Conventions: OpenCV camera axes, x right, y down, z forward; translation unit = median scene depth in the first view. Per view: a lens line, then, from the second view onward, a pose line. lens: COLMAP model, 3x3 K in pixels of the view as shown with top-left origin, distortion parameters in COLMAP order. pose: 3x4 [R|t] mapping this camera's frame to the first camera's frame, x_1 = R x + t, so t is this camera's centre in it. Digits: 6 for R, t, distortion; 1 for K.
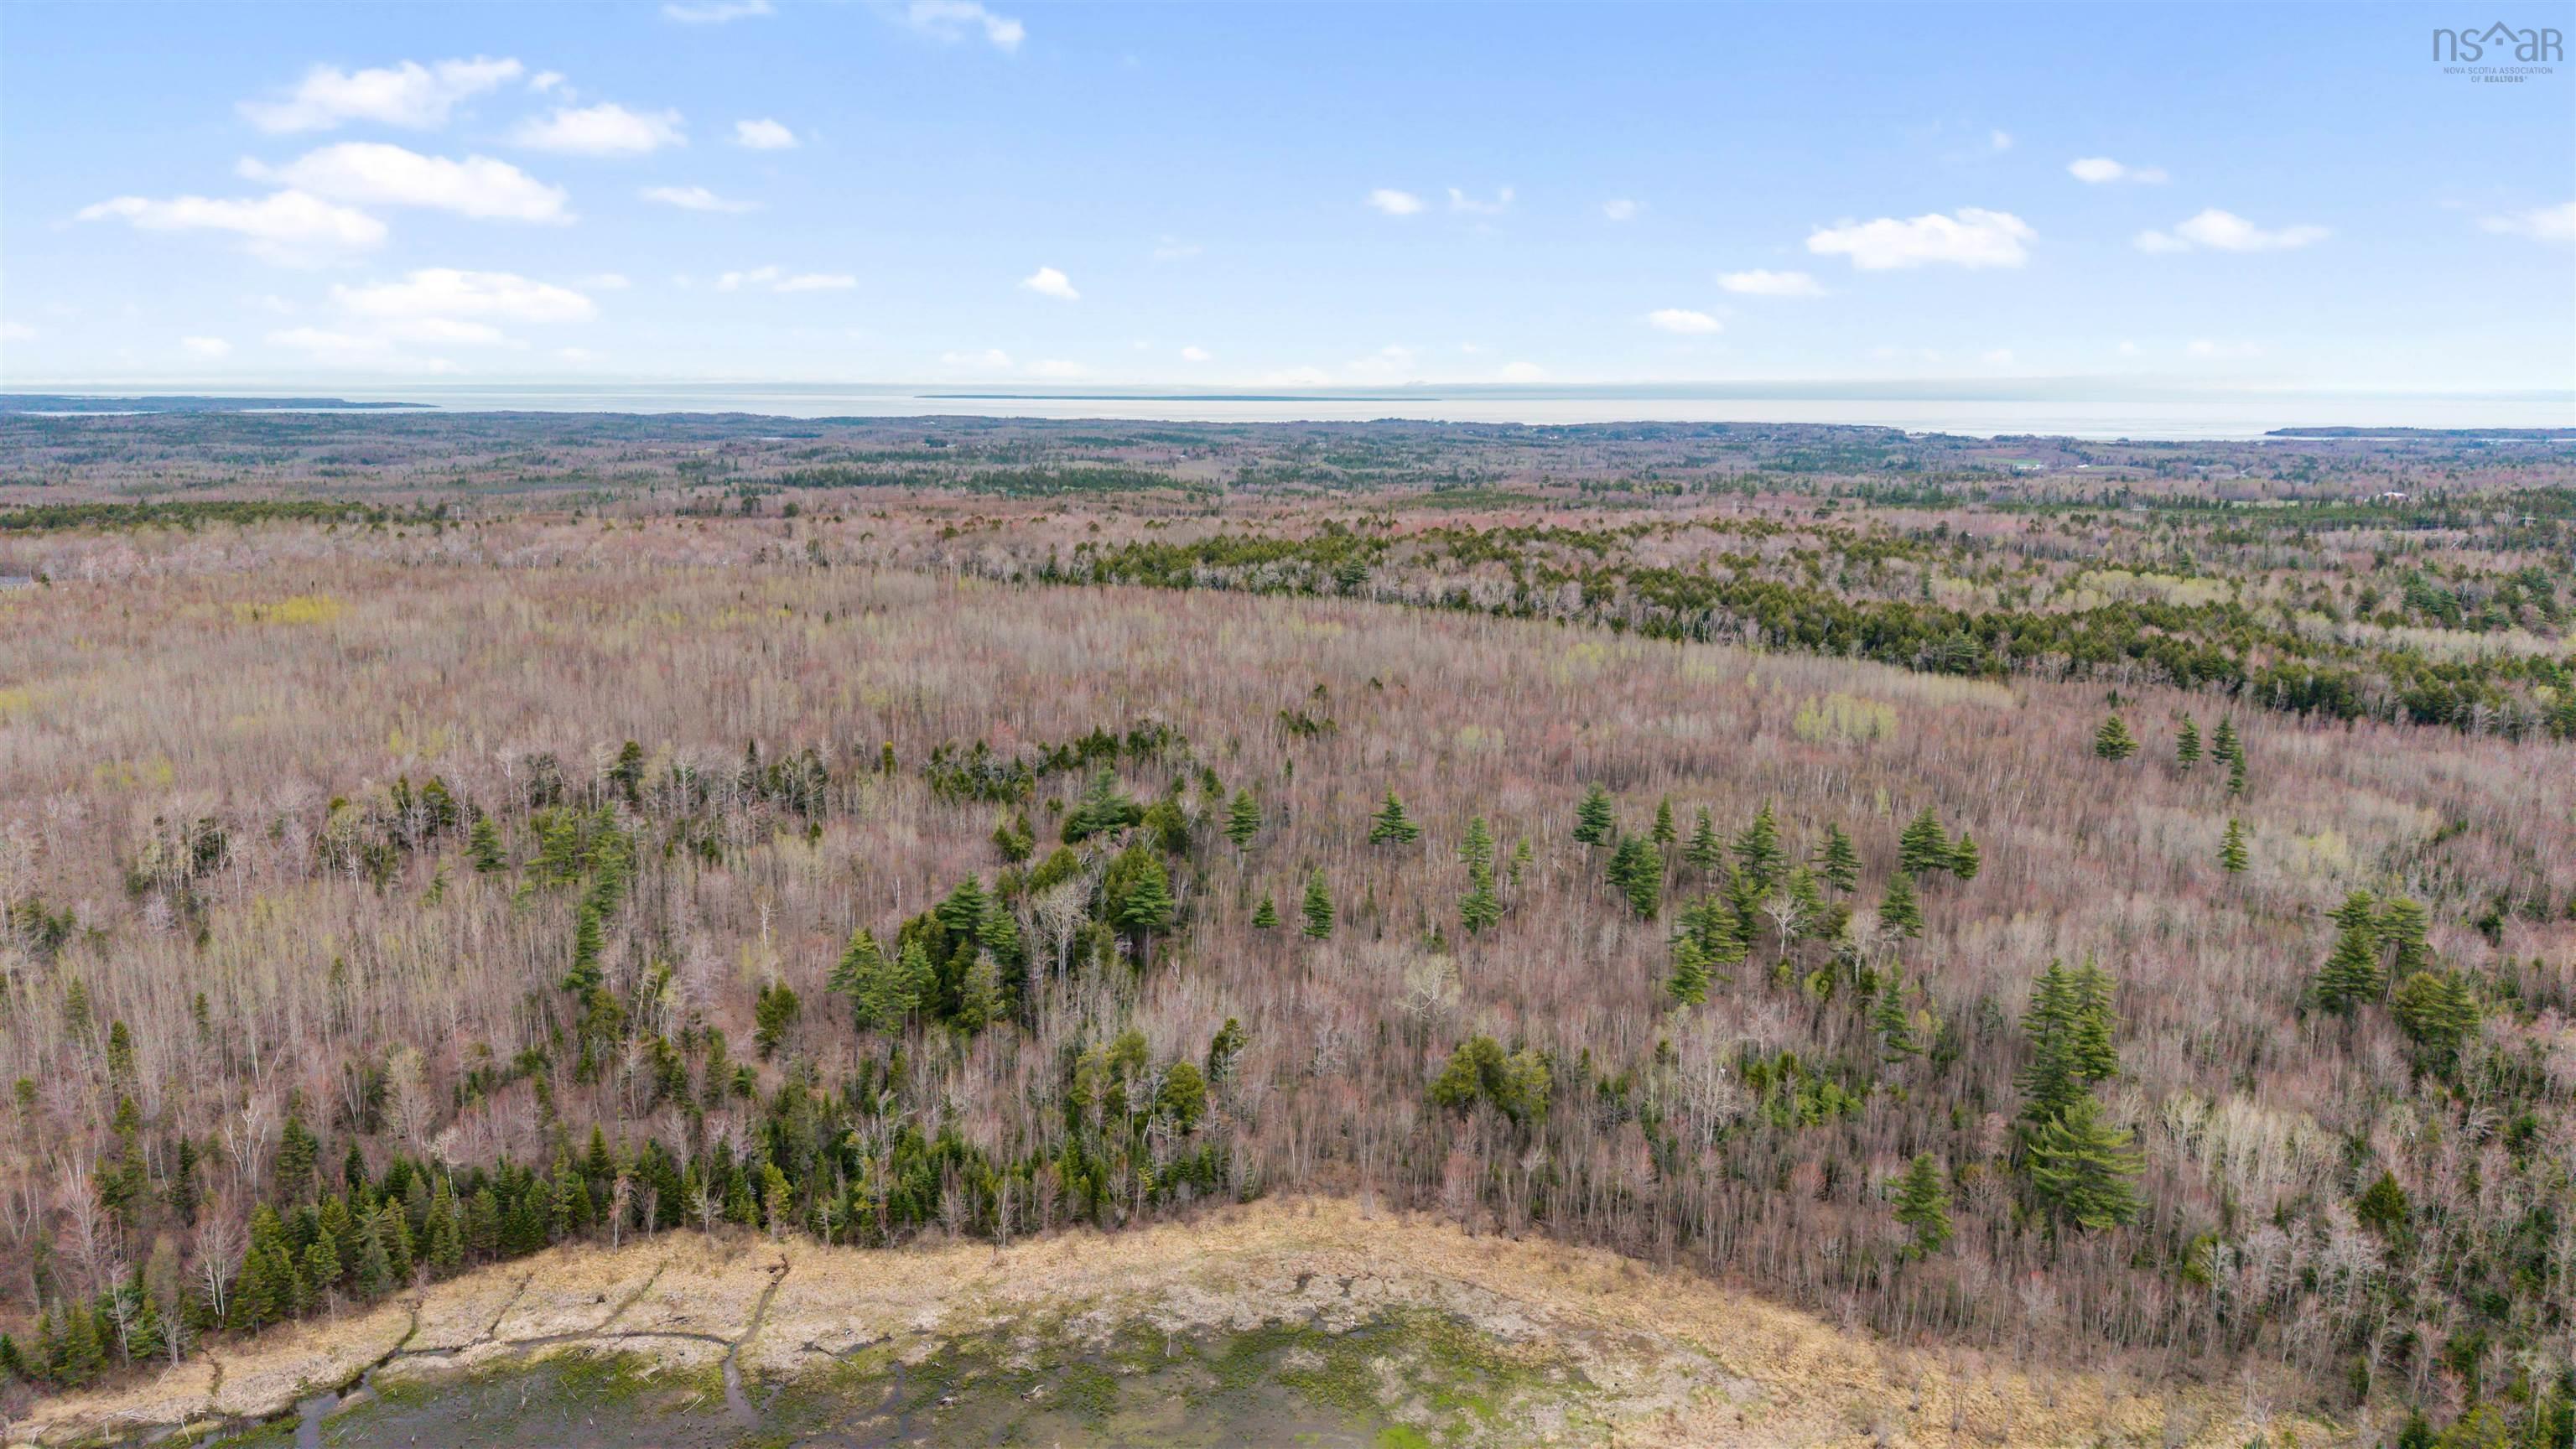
lens RADIAL K [[1774.2, 0, 1288.0], [0, 1774.2, 724.5], [0, 0, 1]] dist [-0.027459, 0.000958]
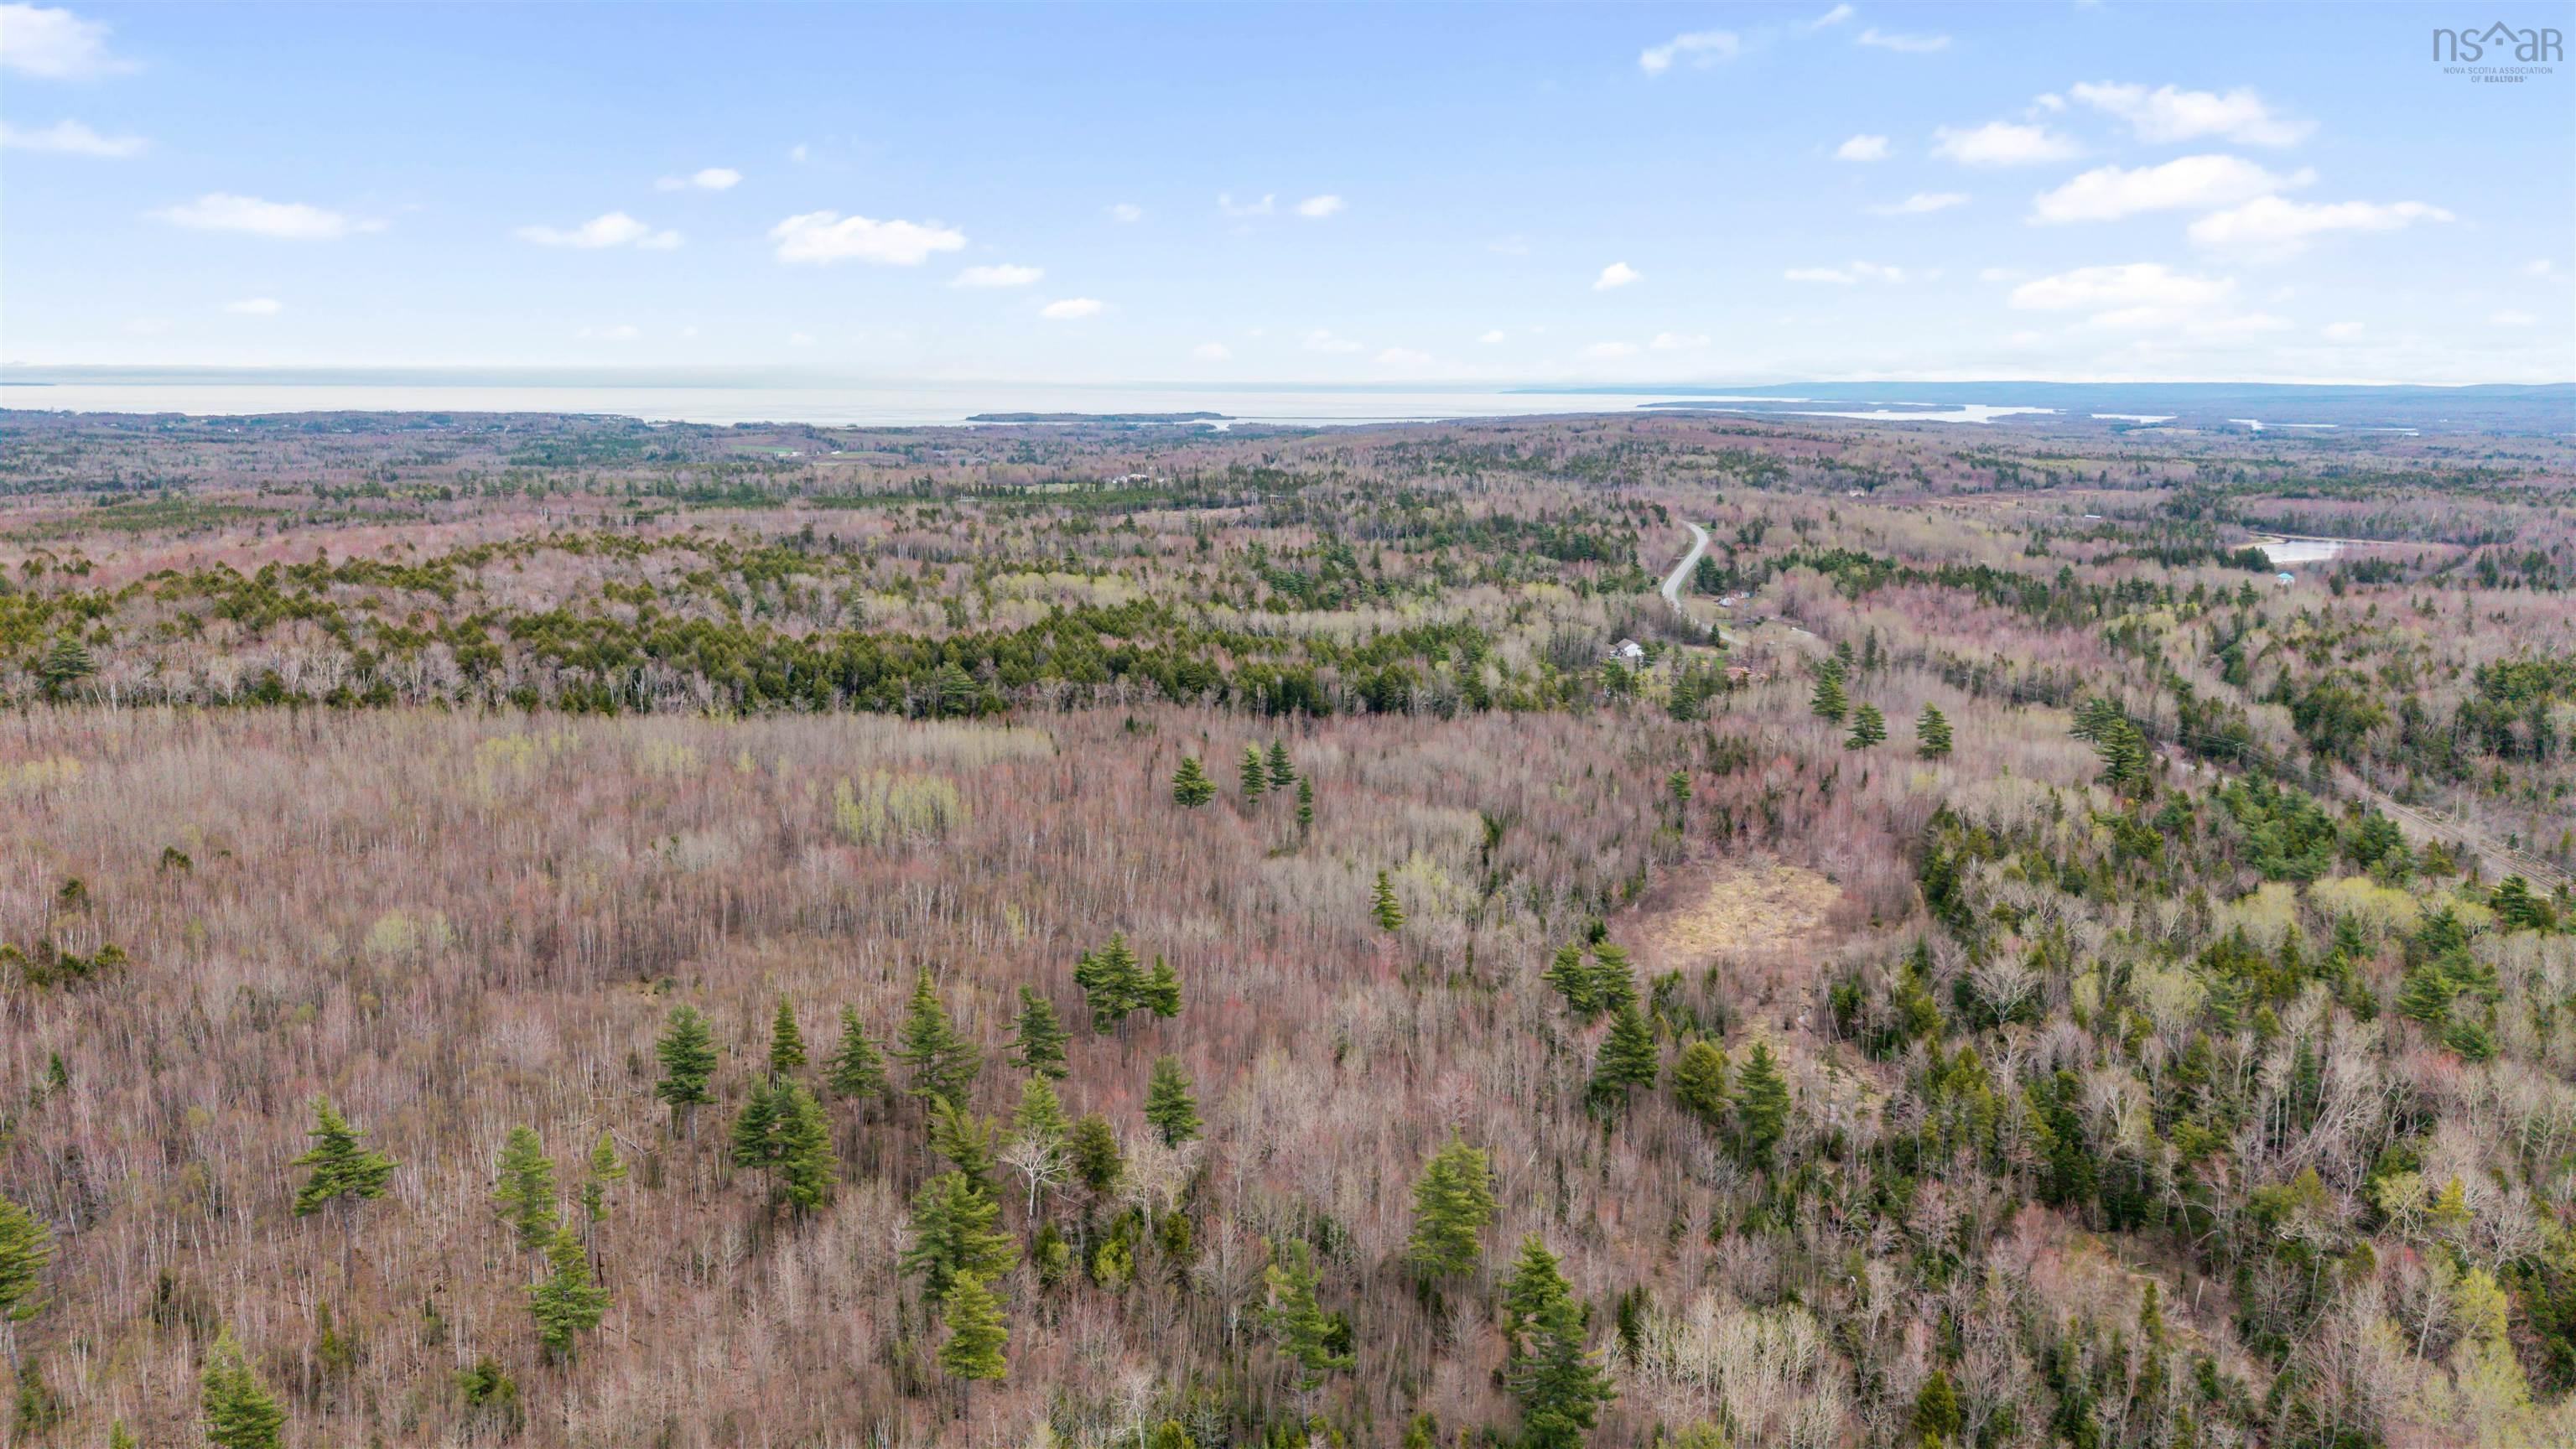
lens RADIAL K [[1675.3, 0, 1288.0], [0, 1675.3, 724.5], [0, 0, 1]] dist [-0.004827, 0.001472]
pose [[0.752312, -0.122032, 0.647407, -0.014539], [0.110791, 0.992134, 0.058268, -0.029140], [-0.649425, 0.027890, 0.759914, 0.150472]]
